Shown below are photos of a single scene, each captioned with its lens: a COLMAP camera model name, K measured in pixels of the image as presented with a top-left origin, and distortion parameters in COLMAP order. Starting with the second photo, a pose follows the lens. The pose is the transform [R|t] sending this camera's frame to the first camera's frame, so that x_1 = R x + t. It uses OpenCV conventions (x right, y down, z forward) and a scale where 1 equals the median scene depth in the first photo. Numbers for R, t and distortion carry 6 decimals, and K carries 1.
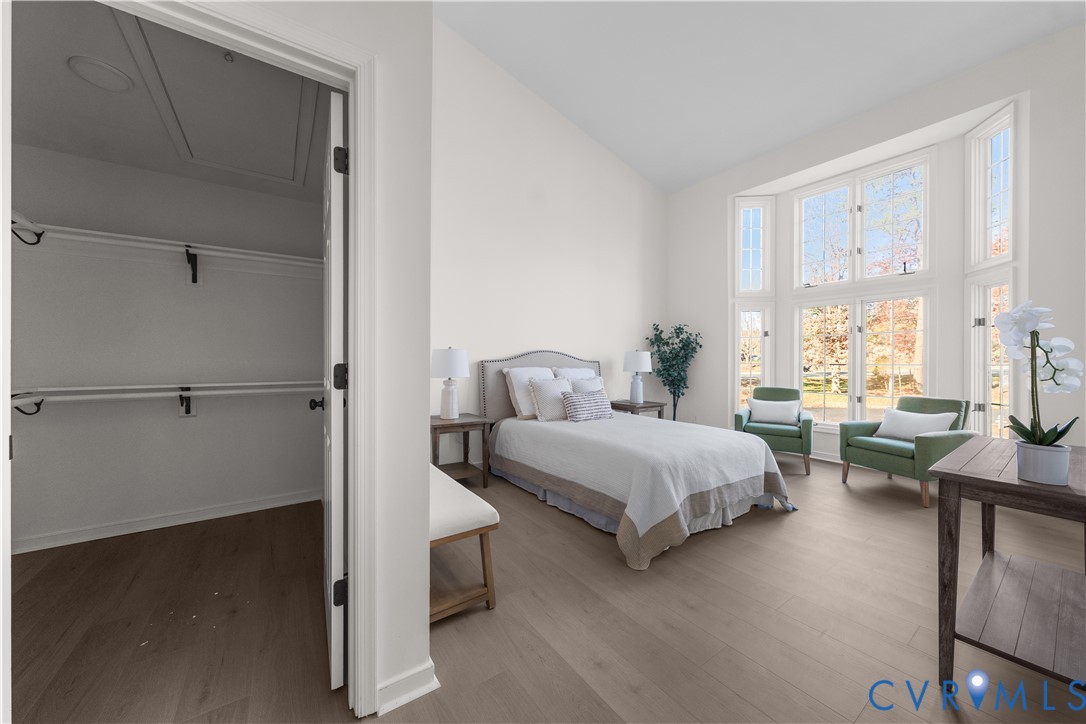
lens RADIAL K [[393.7, 0, 544.2], [0, 393.7, 364.3], [0, 0, 1]] dist [-0.000294, -0.000141]
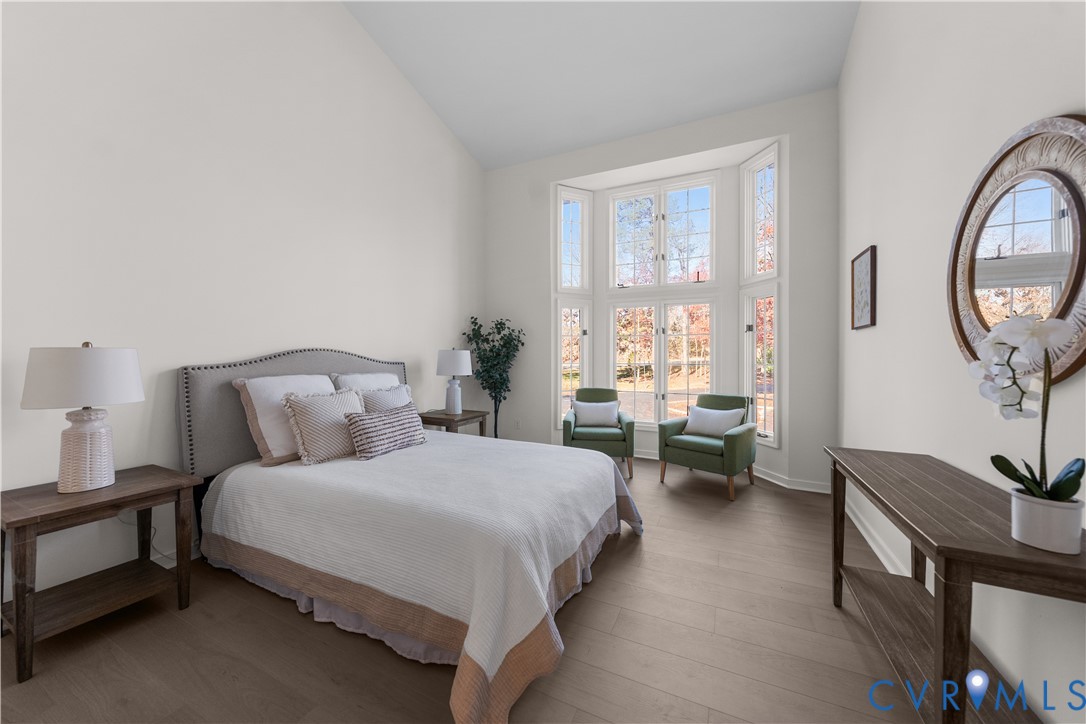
lens RADIAL K [[374.9, 0, 545.1], [0, 374.9, 358.0], [0, 0, 1]] dist [-0.002470, -0.000215]
pose [[0.871980, -0.005389, 0.489511, 0.027185], [0.003451, 0.999982, 0.004862, -0.021878], [-0.489529, -0.002550, 0.871983, 0.276319]]
